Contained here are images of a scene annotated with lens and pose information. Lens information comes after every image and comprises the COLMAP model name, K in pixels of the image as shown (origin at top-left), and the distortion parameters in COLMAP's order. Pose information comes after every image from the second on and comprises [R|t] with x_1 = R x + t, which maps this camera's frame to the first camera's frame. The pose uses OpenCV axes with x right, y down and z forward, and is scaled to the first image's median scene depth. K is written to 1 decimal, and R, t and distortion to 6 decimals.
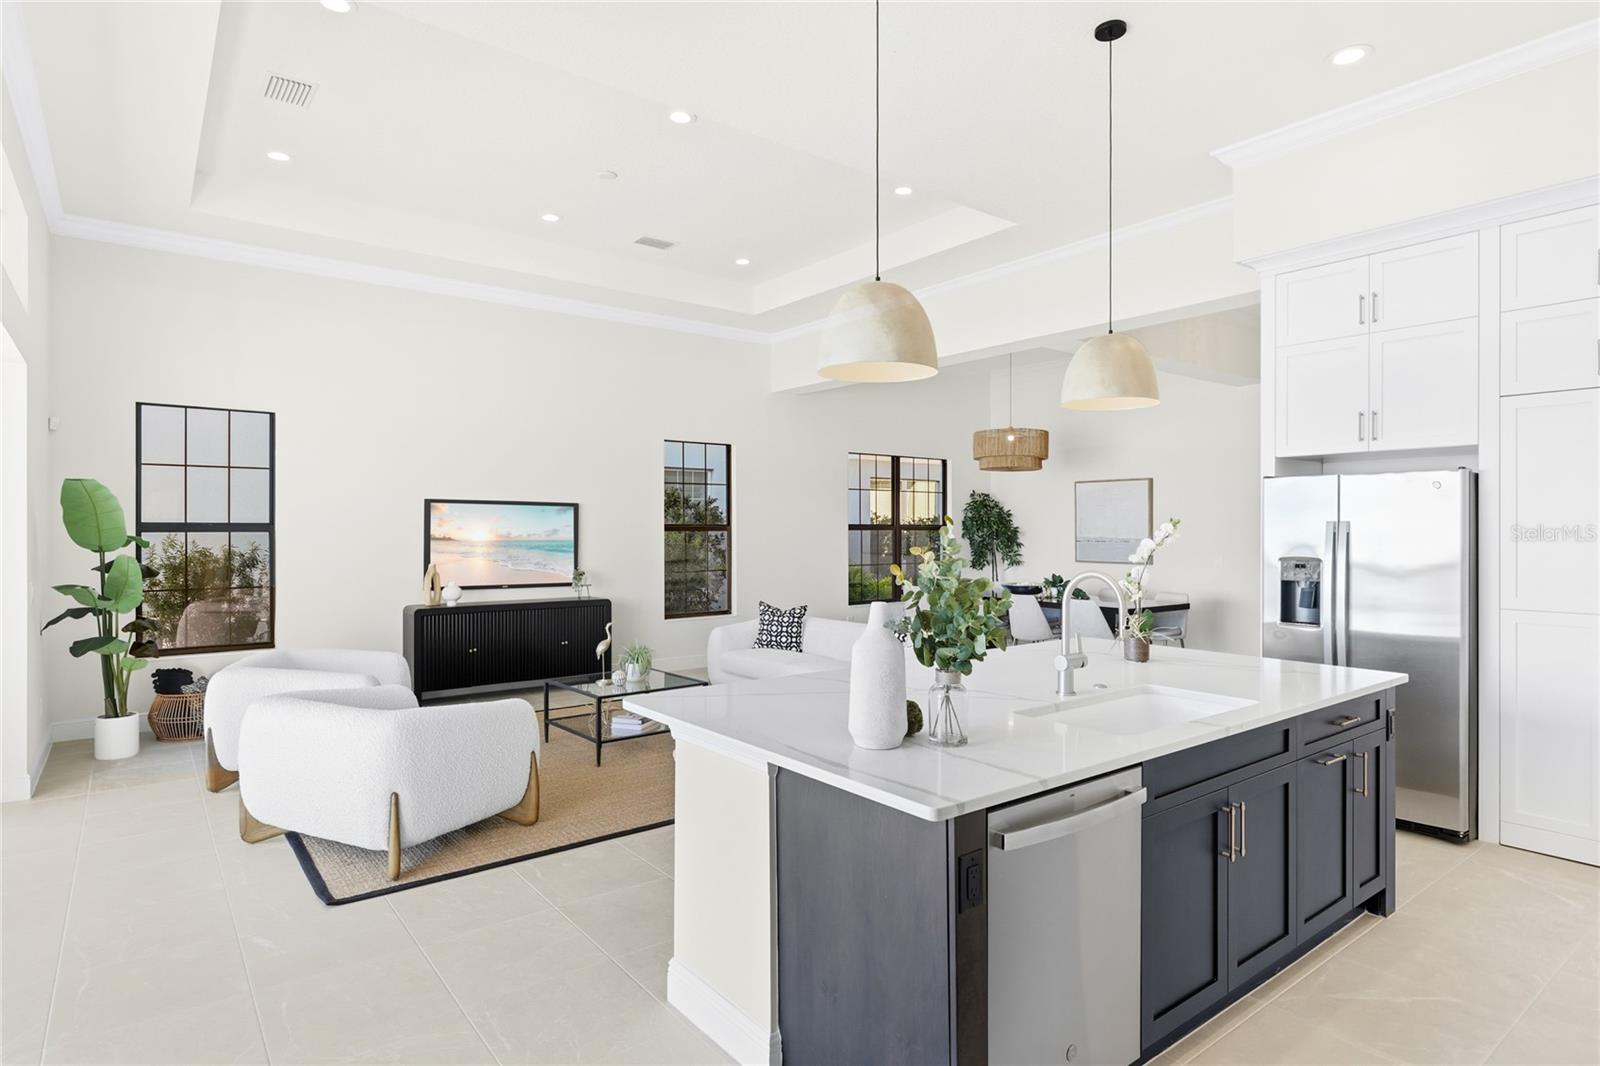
lens RADIAL K [[863.8, 0, 798.6], [0, 863.8, 528.1], [0, 0, 1]] dist [-0.001458, 0.000351]
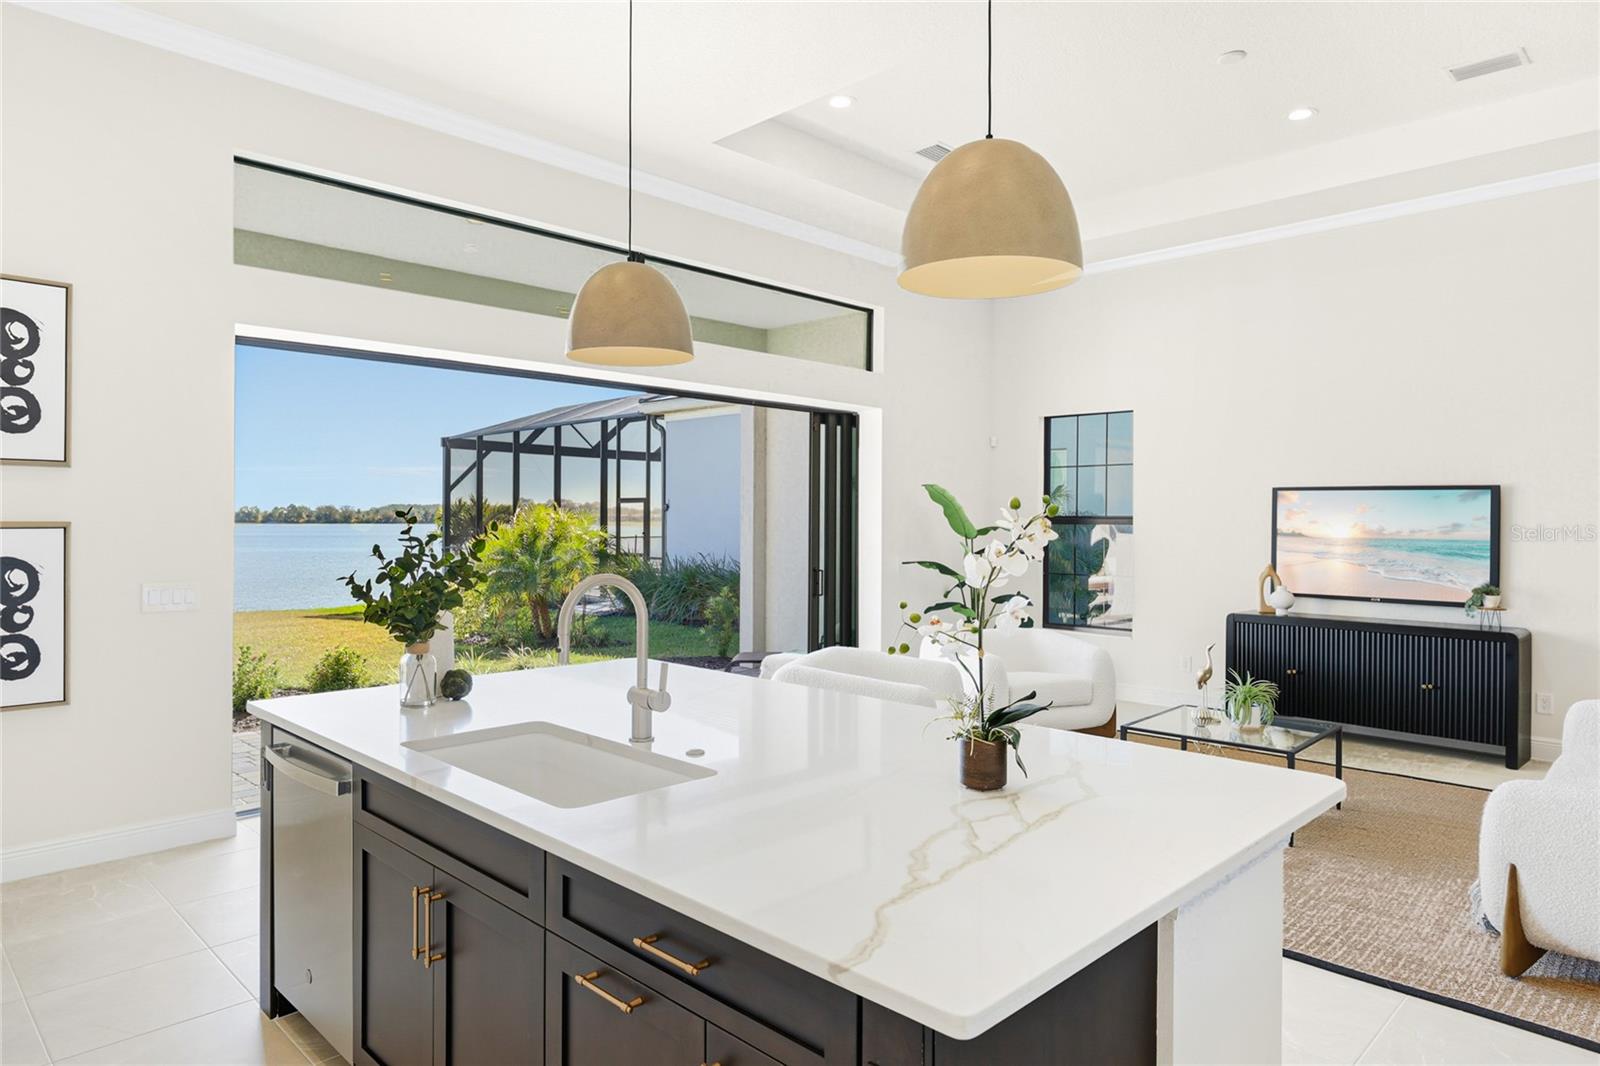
lens RADIAL K [[970.8, 0, 802.3], [0, 970.8, 526.3], [0, 0, 1]] dist [0.001470, 0.002151]
pose [[0.132544, 0.006965, -0.991153, 0.423982], [-0.003722, 0.999972, 0.006530, 0.000121], [0.991170, 0.002824, 0.132567, 0.377550]]
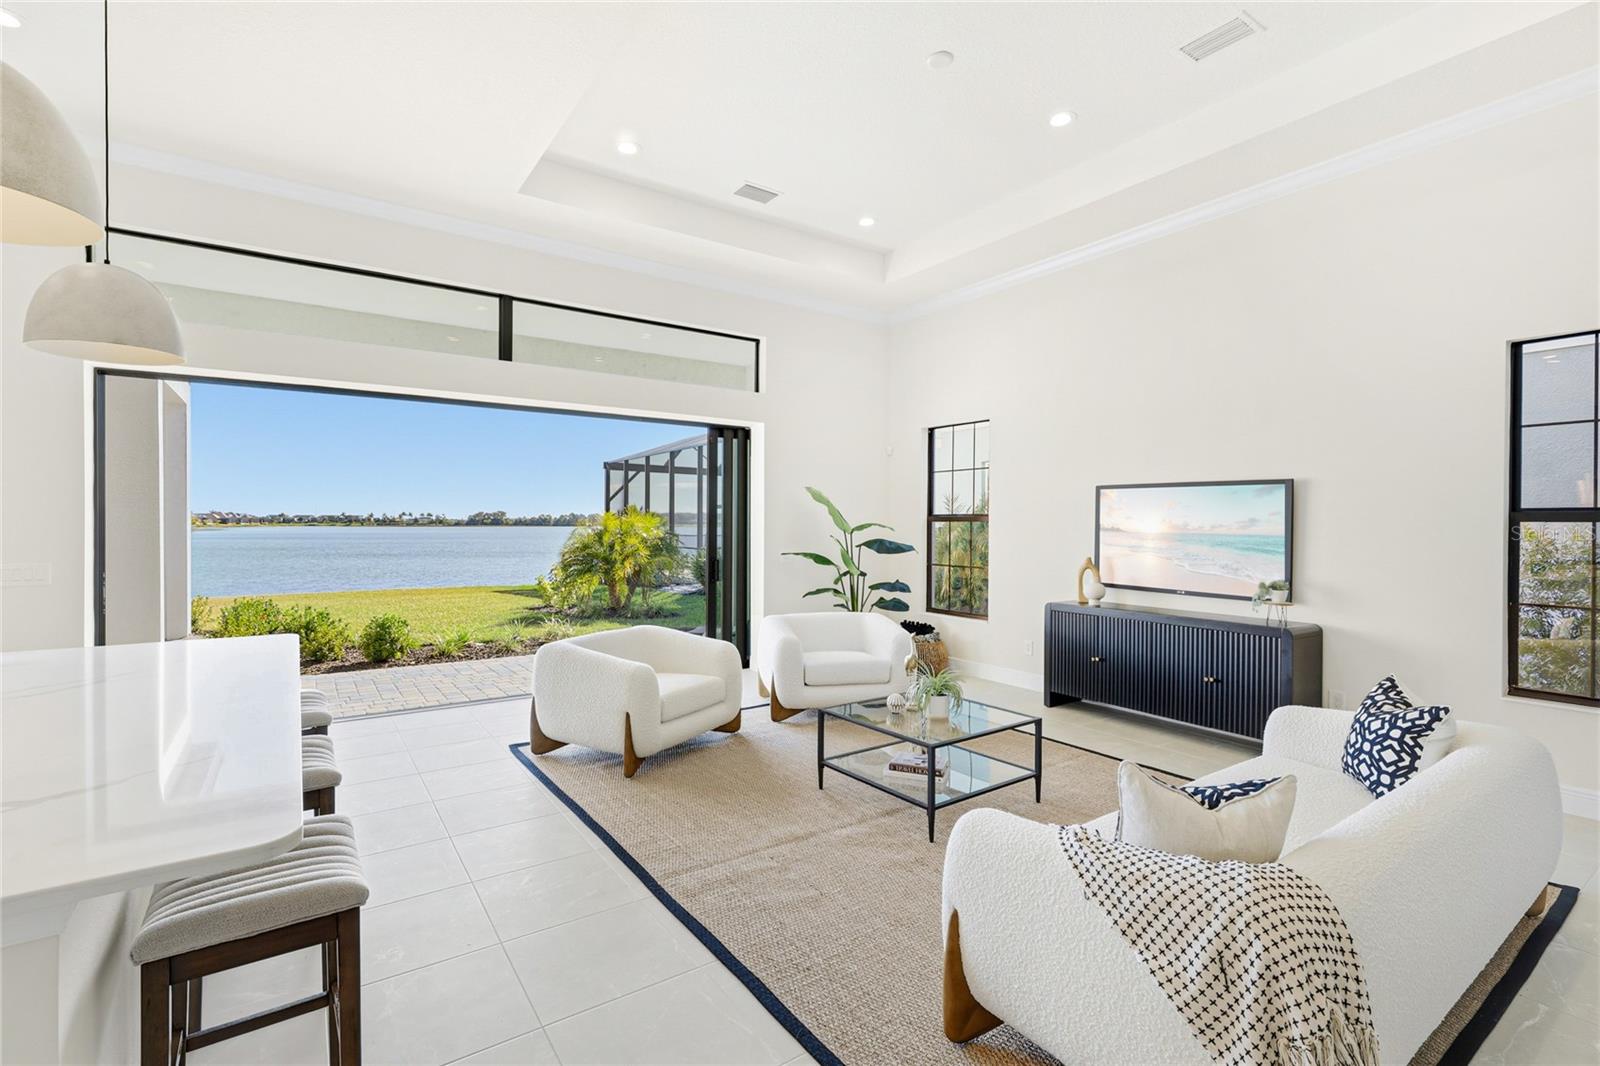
lens RADIAL K [[720.9, 0, 800.0], [0, 720.9, 533.0], [0, 0, 1]] dist [0.001514, 0.000467]
pose [[-0.049776, 0.013156, -0.998674, 0.320126], [-0.004209, 0.999902, 0.013382, 0.006582], [0.998752, 0.004870, -0.049715, 0.666923]]
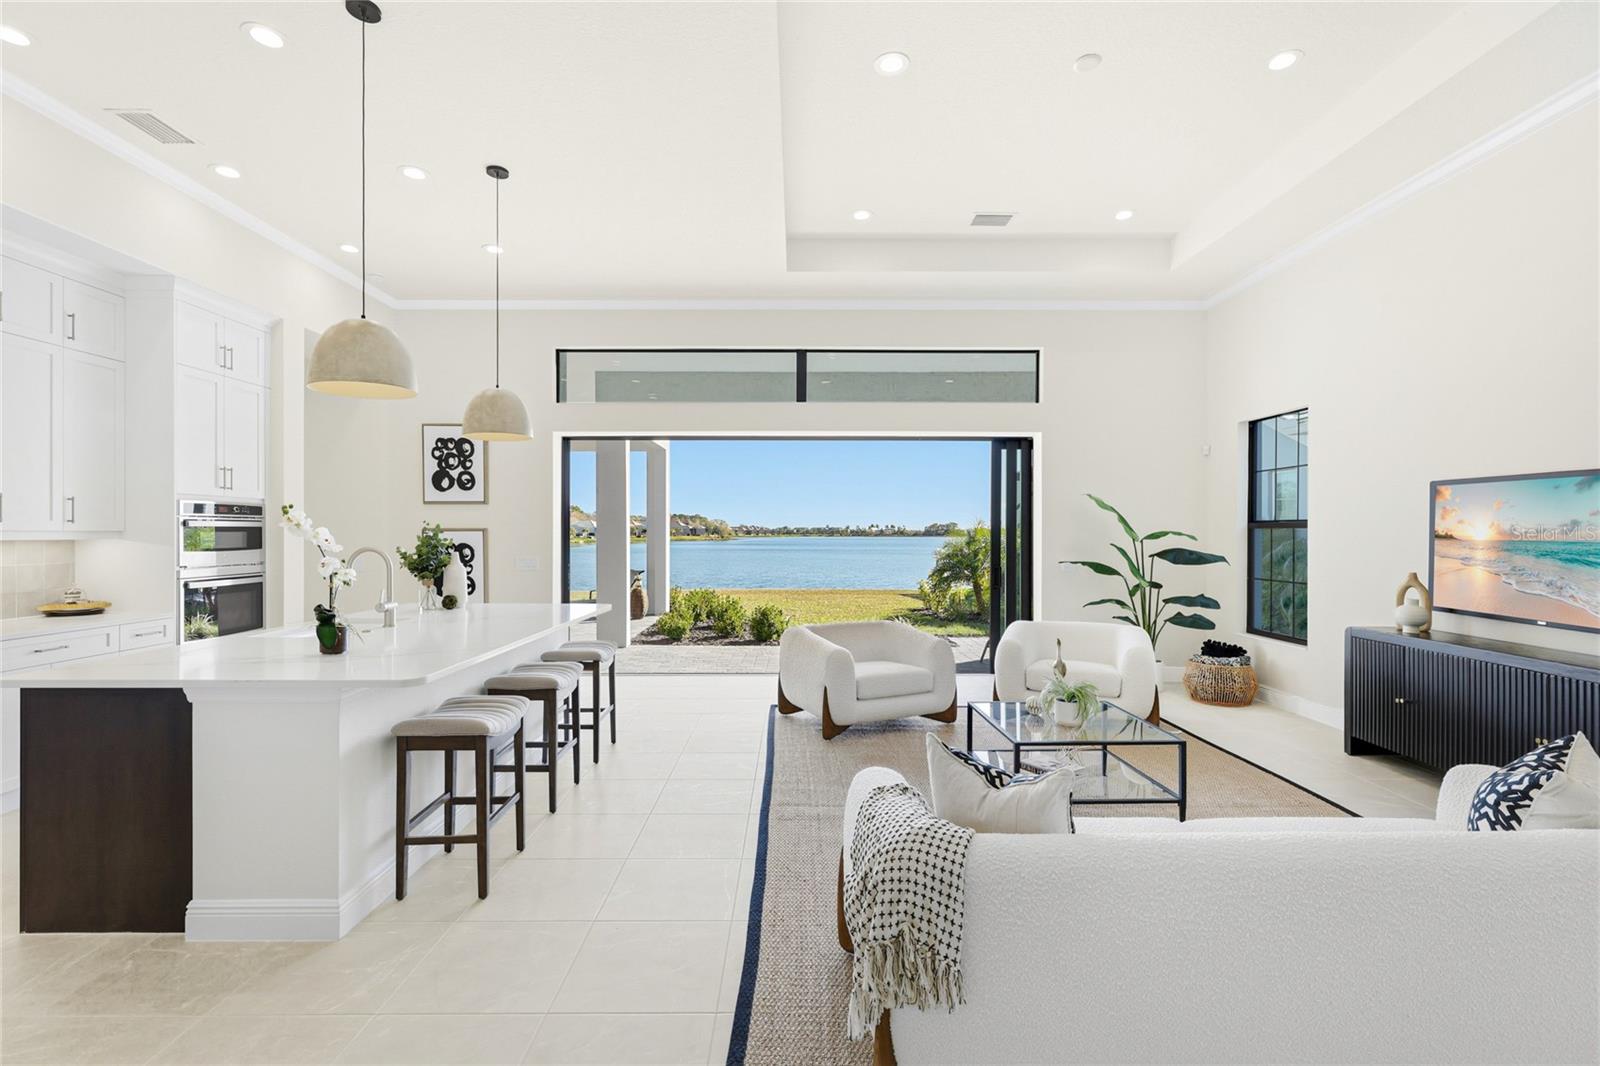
lens RADIAL K [[720.9, 0, 800.0], [0, 720.9, 533.0], [0, 0, 1]] dist [0.001514, 0.000467]
pose [[-0.607559, 0.000598, -0.794274, 0.326755], [0.000453, 1.000000, 0.000407, 0.007895], [0.794274, -0.000112, -0.607559, 0.872445]]
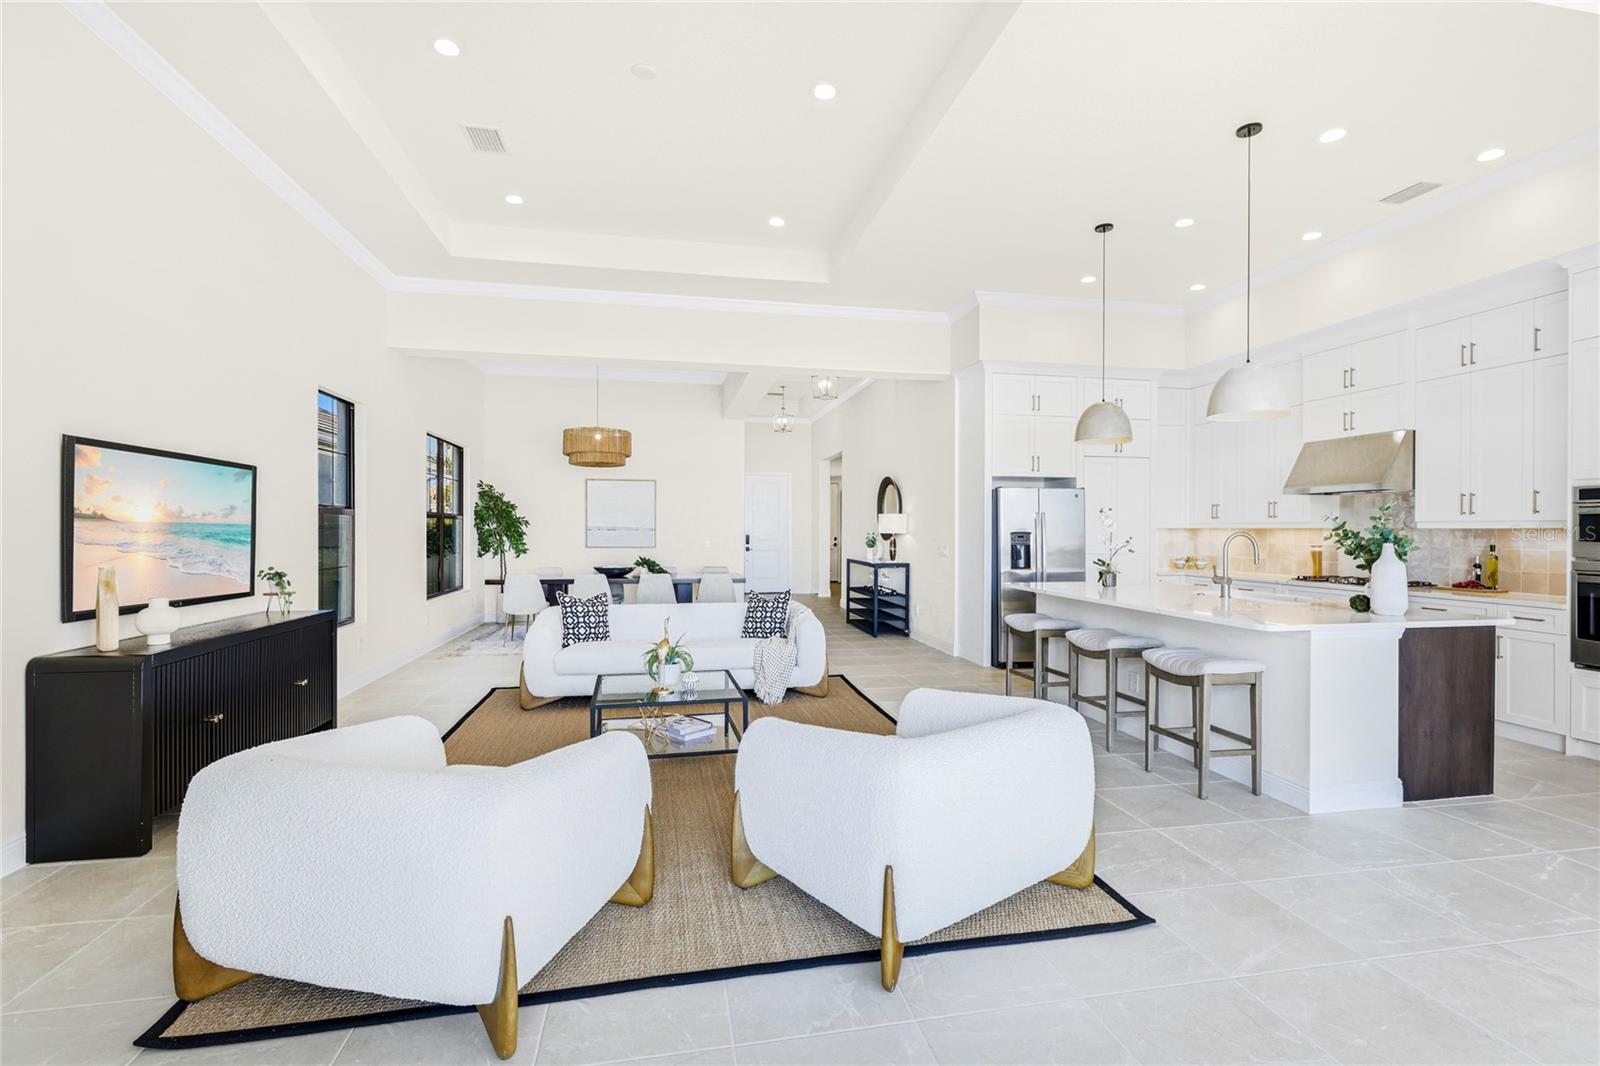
lens RADIAL K [[720.9, 0, 800.0], [0, 720.9, 533.0], [0, 0, 1]] dist [0.001514, 0.000467]
pose [[0.457443, -0.003883, 0.889230, -0.555960], [-0.003375, 0.999976, 0.006102, 0.016291], [-0.889232, -0.005792, 0.457419, 0.408553]]
